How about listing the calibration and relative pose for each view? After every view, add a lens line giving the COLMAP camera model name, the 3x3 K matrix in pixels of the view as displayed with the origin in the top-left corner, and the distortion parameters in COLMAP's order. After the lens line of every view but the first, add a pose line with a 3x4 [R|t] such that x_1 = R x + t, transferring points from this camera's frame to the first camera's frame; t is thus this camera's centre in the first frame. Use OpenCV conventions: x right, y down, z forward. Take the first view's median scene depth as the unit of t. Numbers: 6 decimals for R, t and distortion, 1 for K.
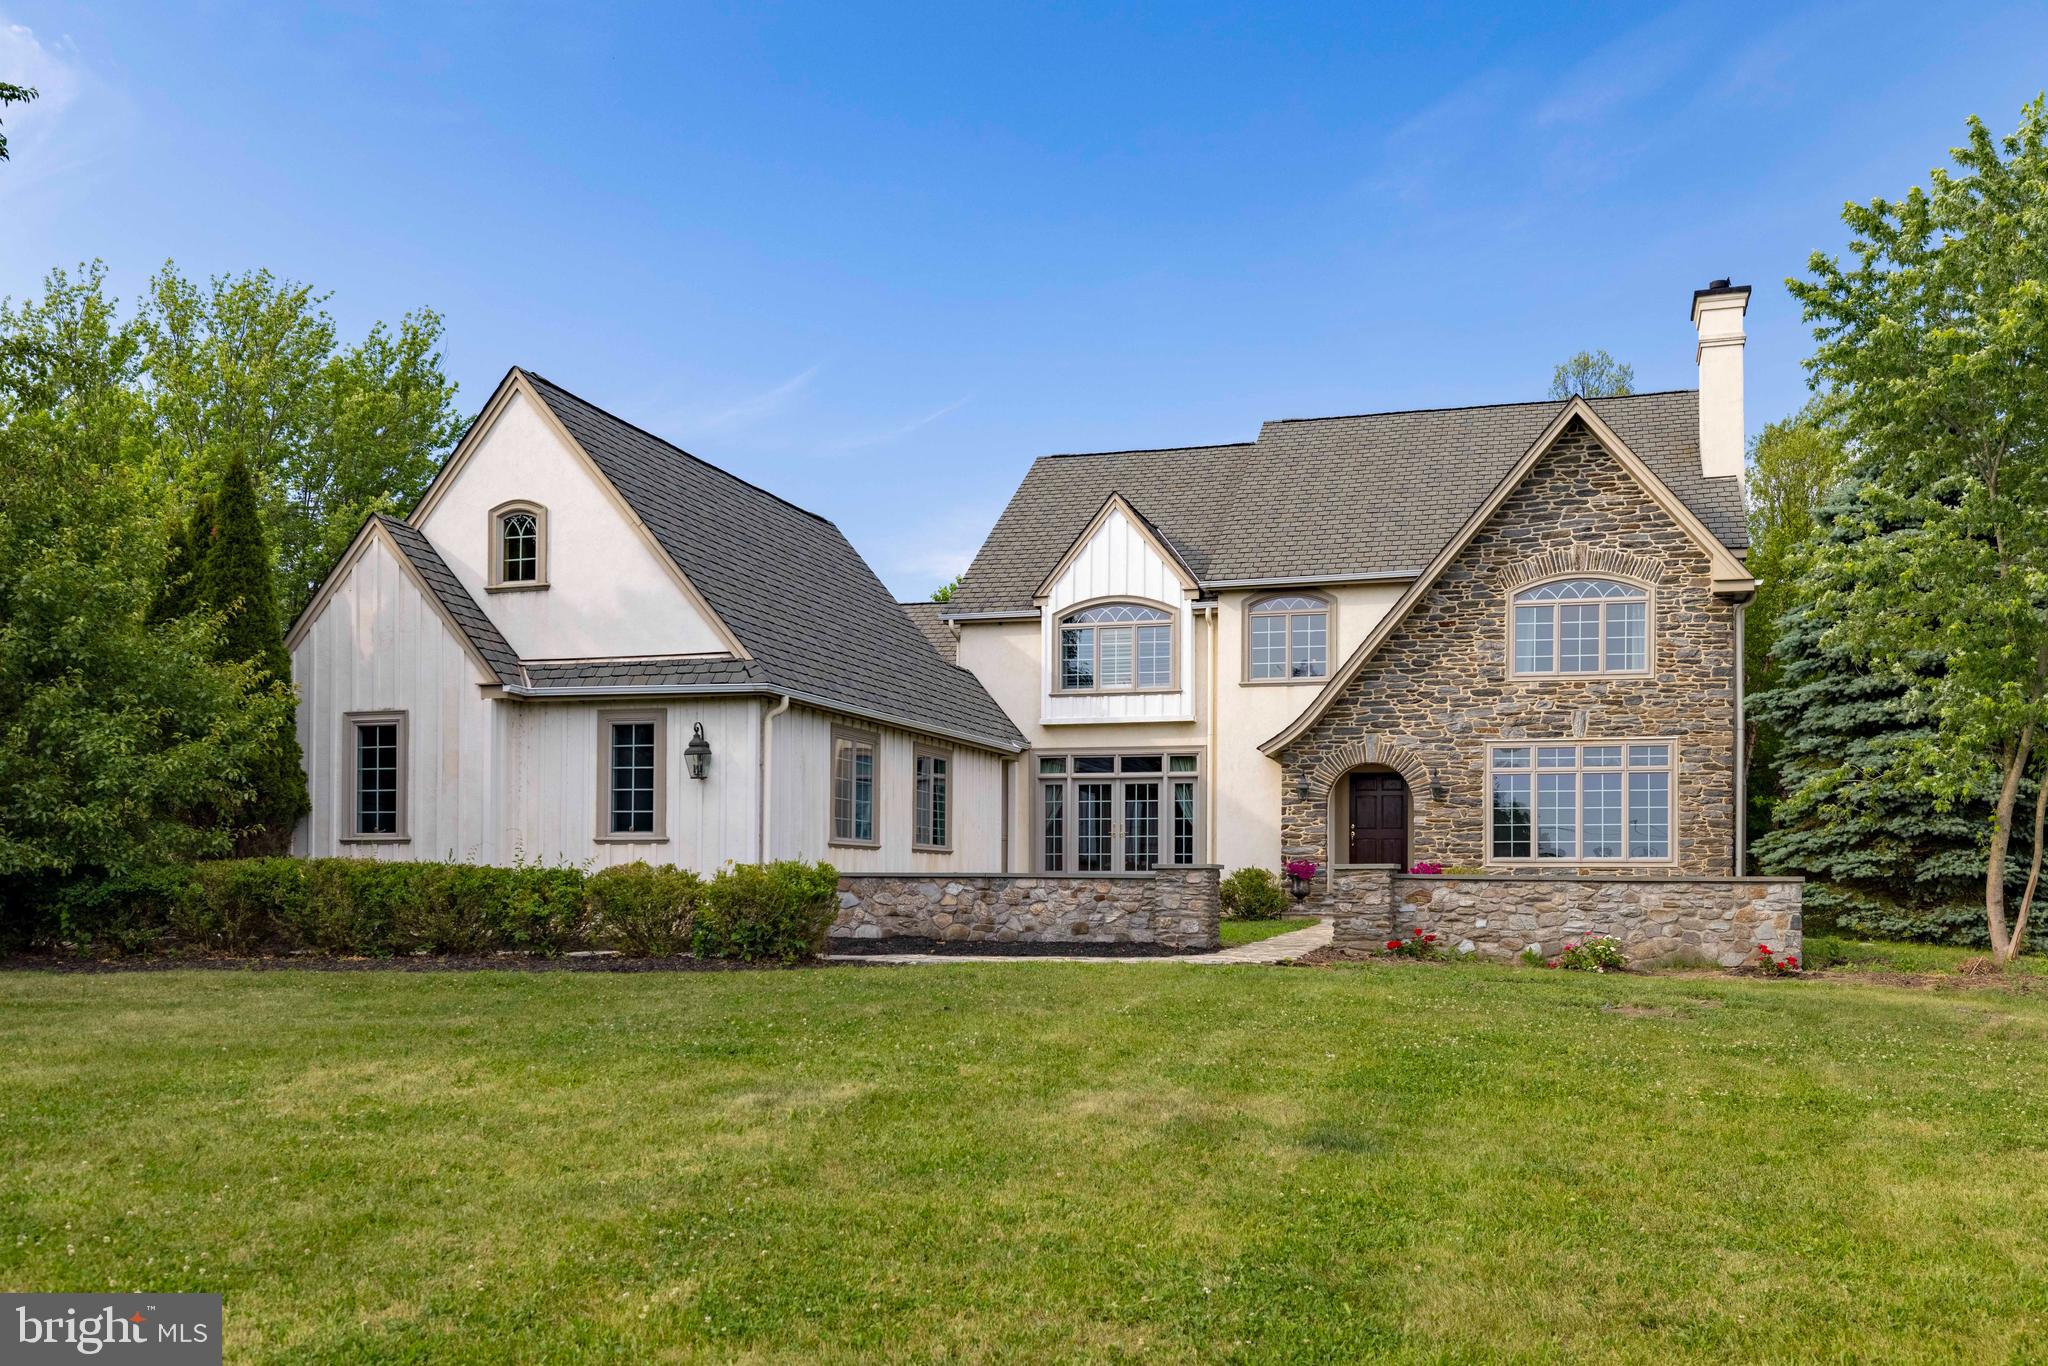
lens RADIAL K [[1739.1, 0, 1153.6], [0, 1739.1, 862.5], [0, 0, 1]] dist [-0.015132, -0.000723]
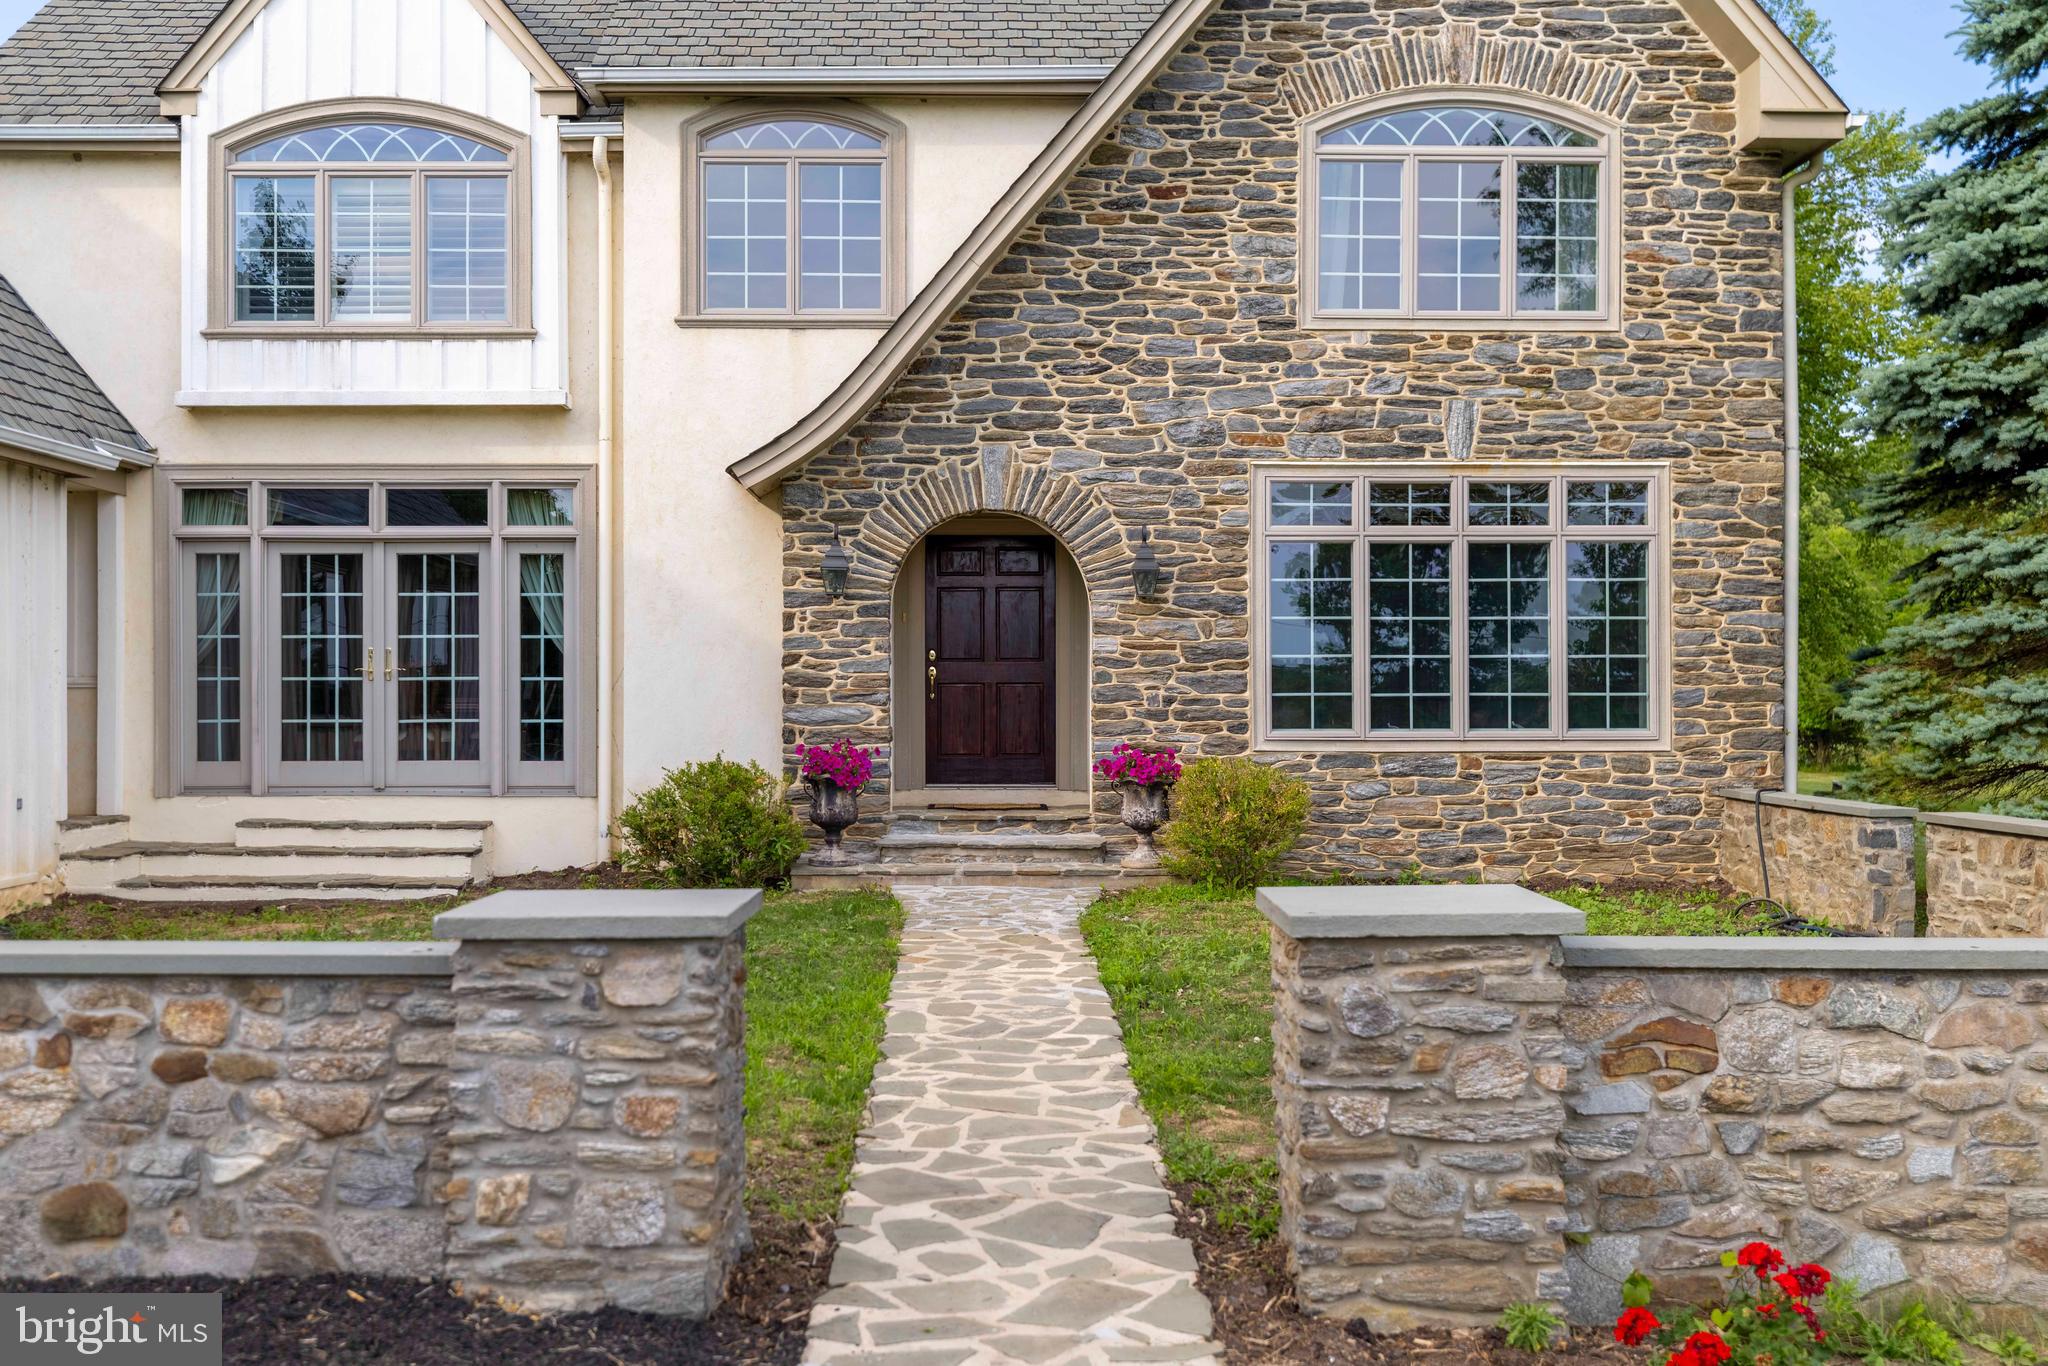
lens RADIAL K [[1959.8, 0, 1016.9], [0, 1959.8, 687.7], [0, 0, 1]] dist [-0.001097, 0.000000]
pose [[0.964855, -0.005577, 0.262725, 0.003646], [0.001397, 0.999870, 0.016094, -0.021912], [-0.262780, -0.015161, 0.964737, 0.546097]]
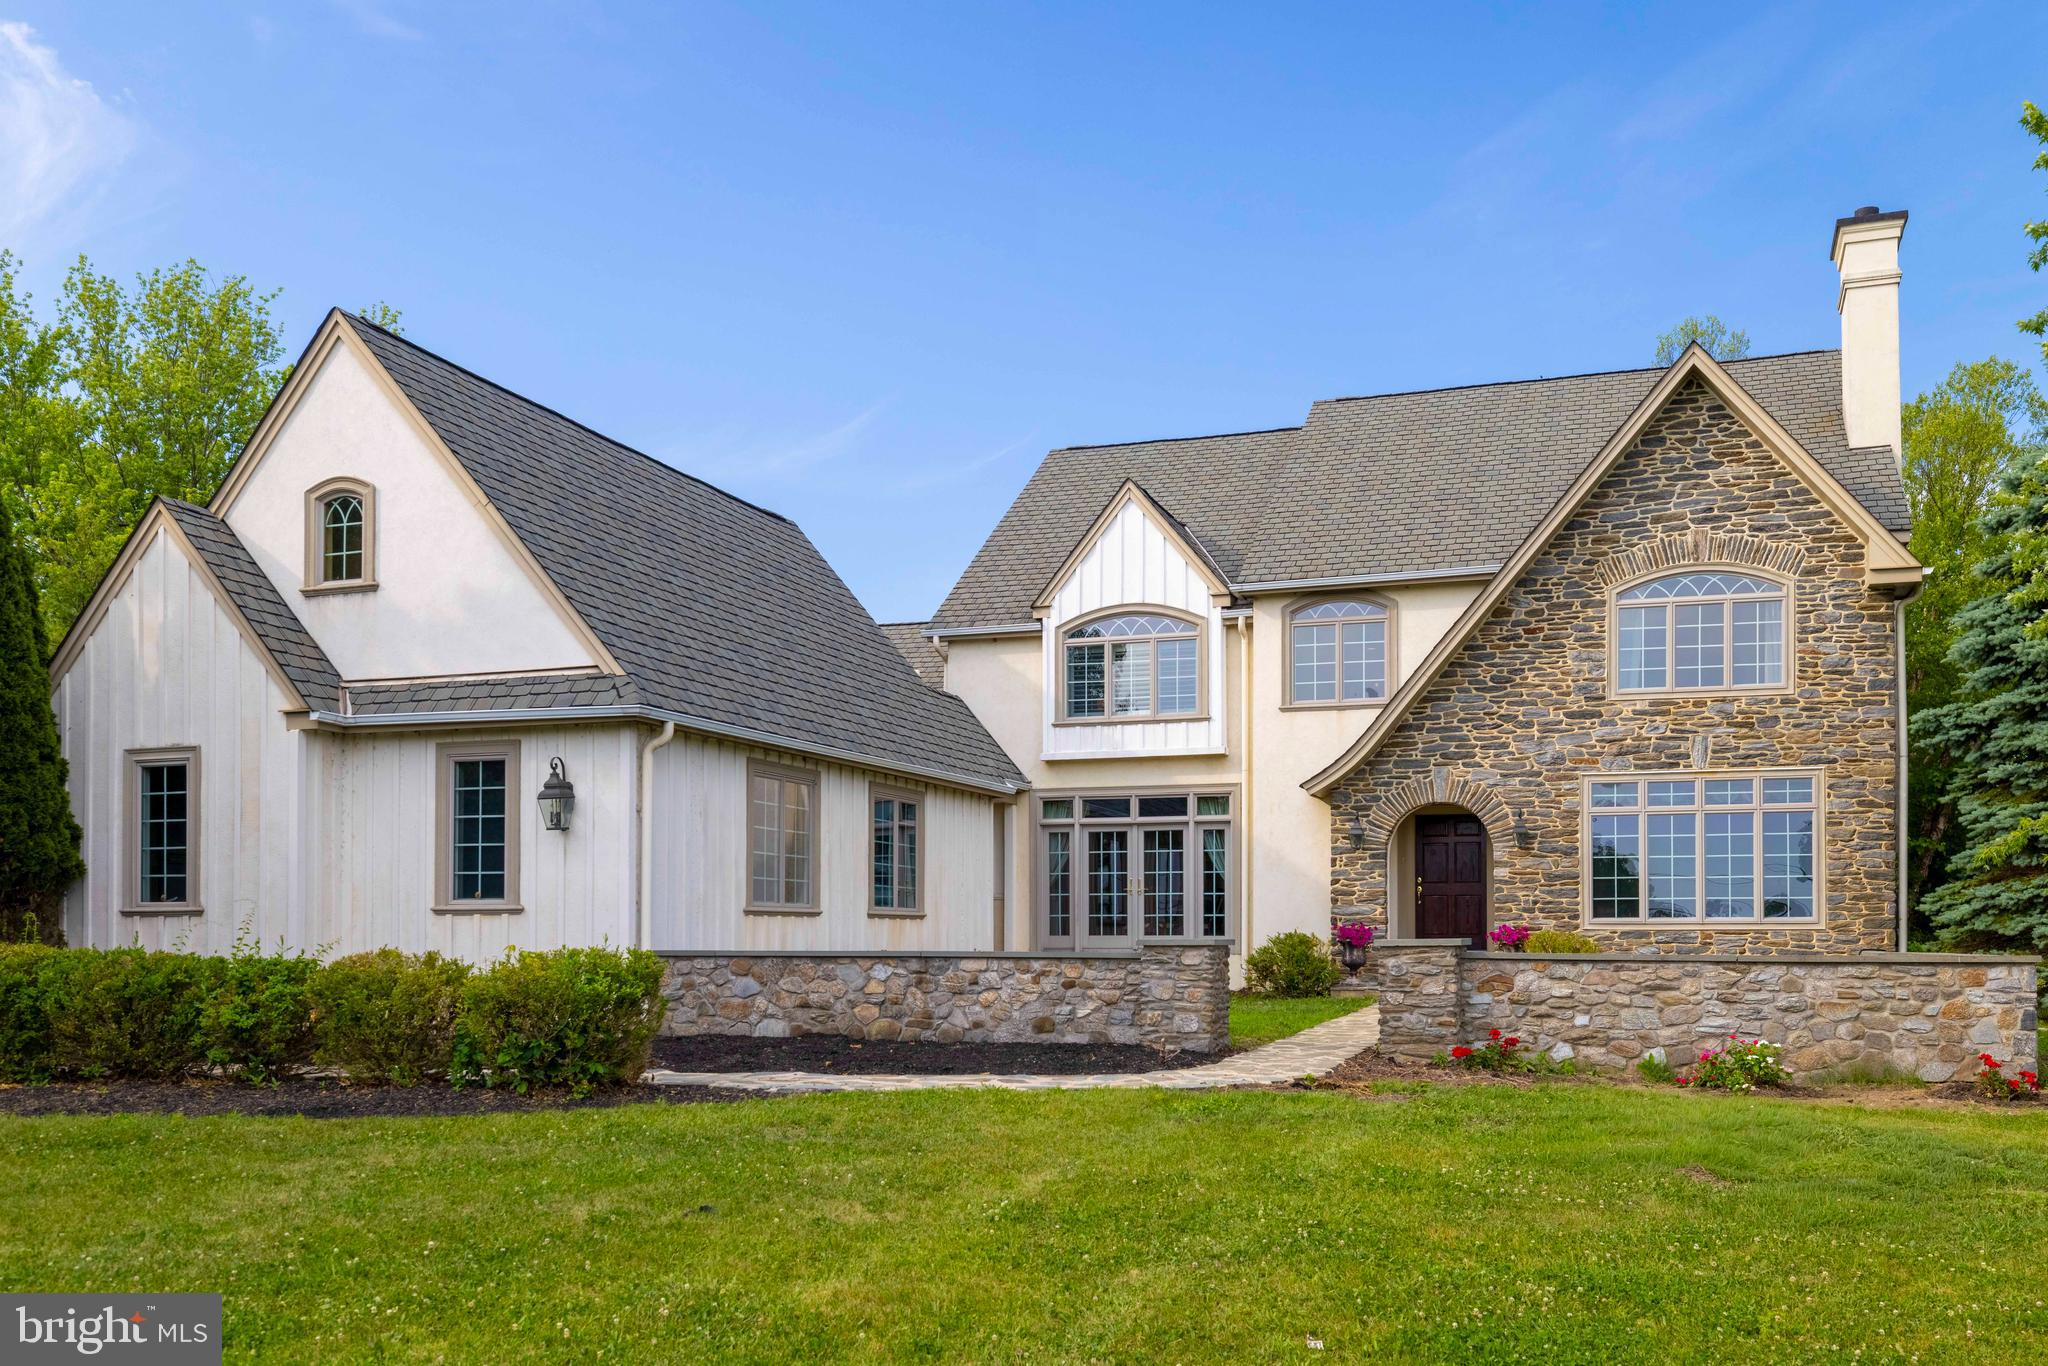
lens RADIAL K [[1739.1, 0, 1160.3], [0, 1739.1, 912.3], [0, 0, 1]] dist [-0.015132, -0.000723]
pose [[0.998945, -0.006223, -0.045495, 0.031504], [0.006366, 0.999975, 0.002993, -0.009375], [0.045475, -0.003280, 0.998960, 0.184511]]
